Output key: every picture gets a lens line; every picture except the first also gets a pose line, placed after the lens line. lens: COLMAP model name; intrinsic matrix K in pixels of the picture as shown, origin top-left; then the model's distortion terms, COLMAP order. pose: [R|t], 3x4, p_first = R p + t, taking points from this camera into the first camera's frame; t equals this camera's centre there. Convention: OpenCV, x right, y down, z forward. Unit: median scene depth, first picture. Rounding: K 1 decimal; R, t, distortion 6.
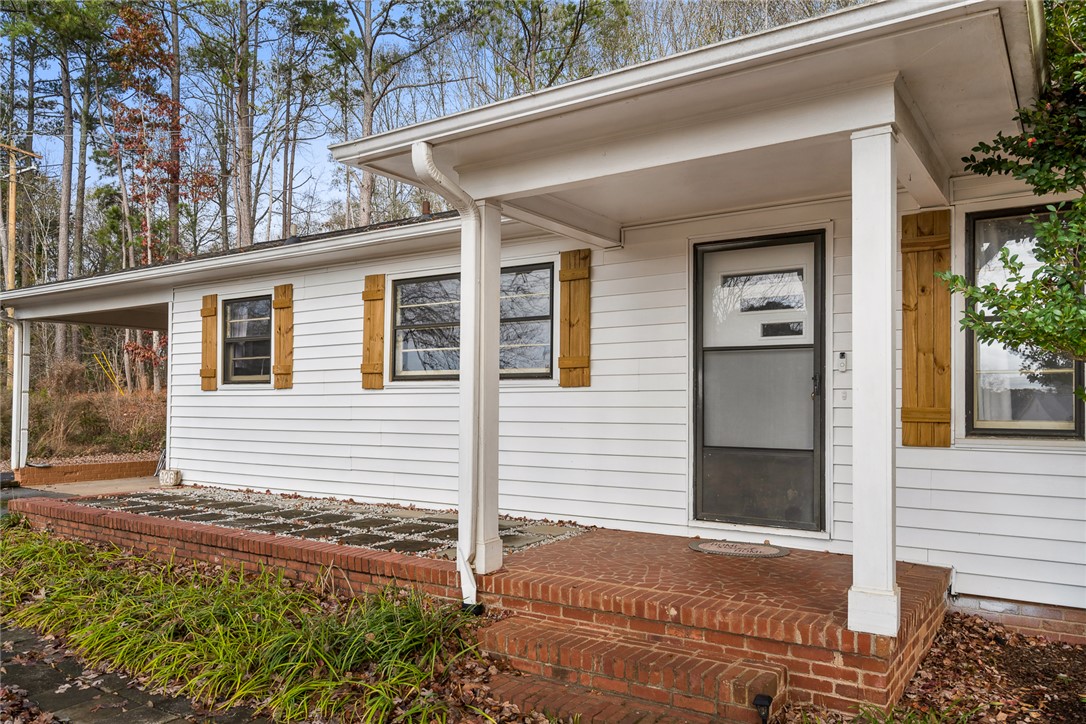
lens RADIAL K [[778.9, 0, 539.7], [0, 778.9, 398.6], [0, 0, 1]] dist [0.005113, 0.000987]
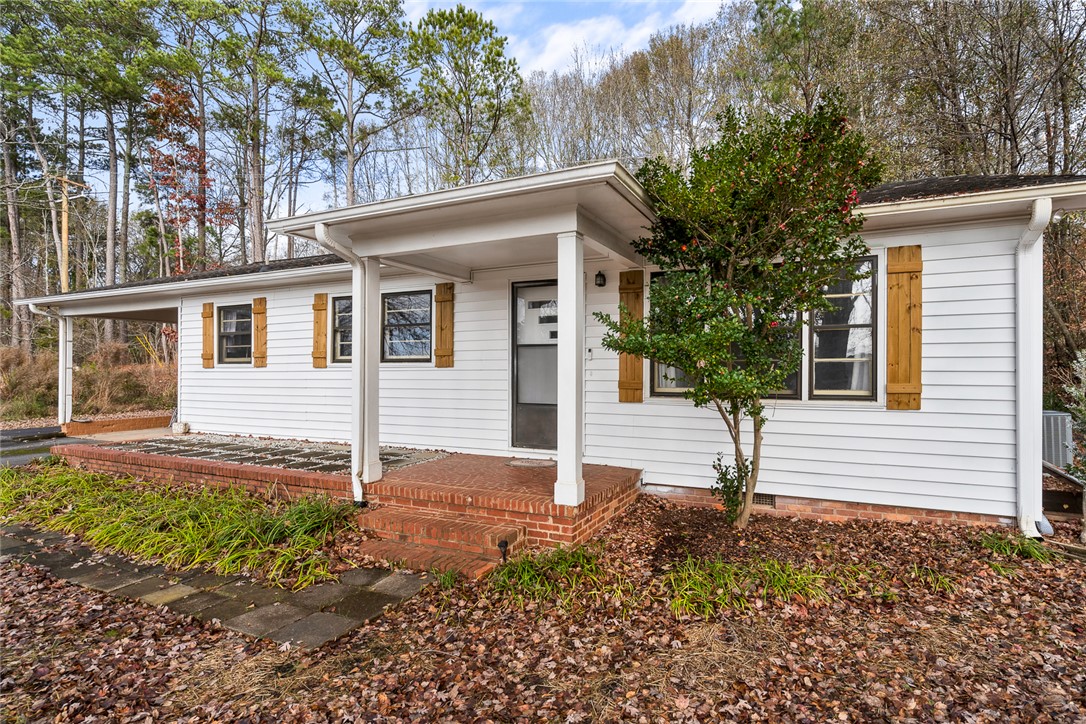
lens RADIAL K [[523.0, 0, 570.0], [0, 523.0, 374.8], [0, 0, 1]] dist [-0.005349, 0.003066]
pose [[0.985759, -0.005446, 0.168076, 0.132942], [0.002962, 0.999883, 0.015026, -0.016833], [-0.168138, -0.014314, 0.985659, -0.134165]]
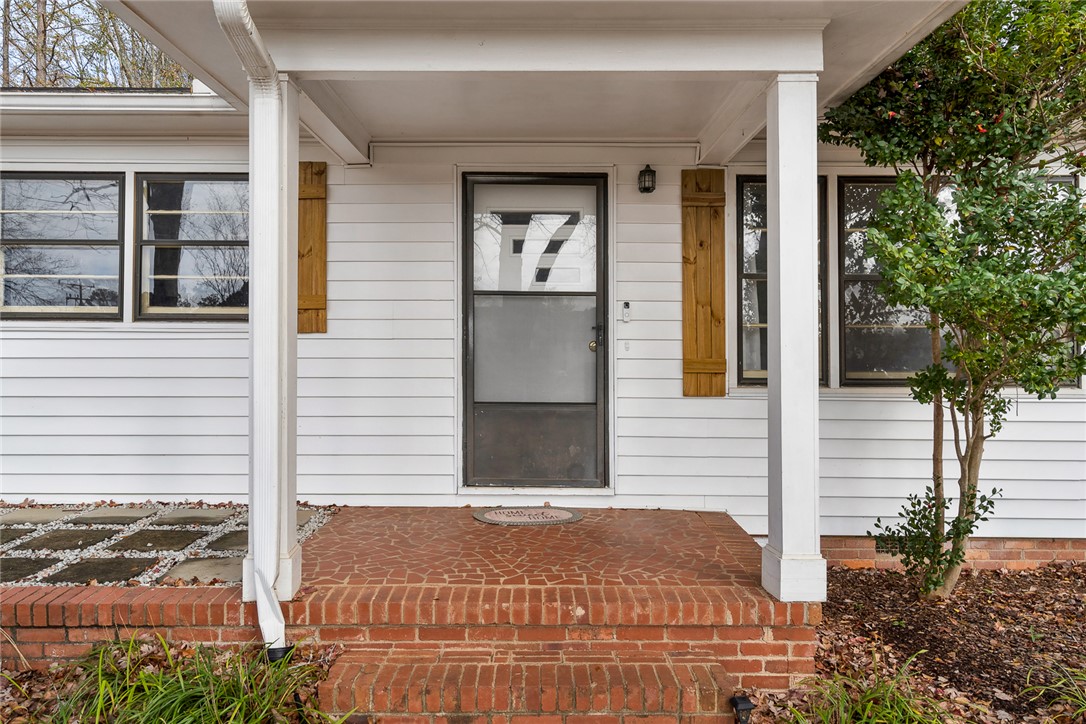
lens RADIAL K [[778.1, 0, 536.1], [0, 778.1, 339.7], [0, 0, 1]] dist [0.004398, 0.001705]
pose [[0.833204, 0.004392, 0.552948, -0.220033], [-0.005556, 0.999984, 0.000429, -0.010770], [-0.552938, -0.003430, 0.833216, 0.225715]]
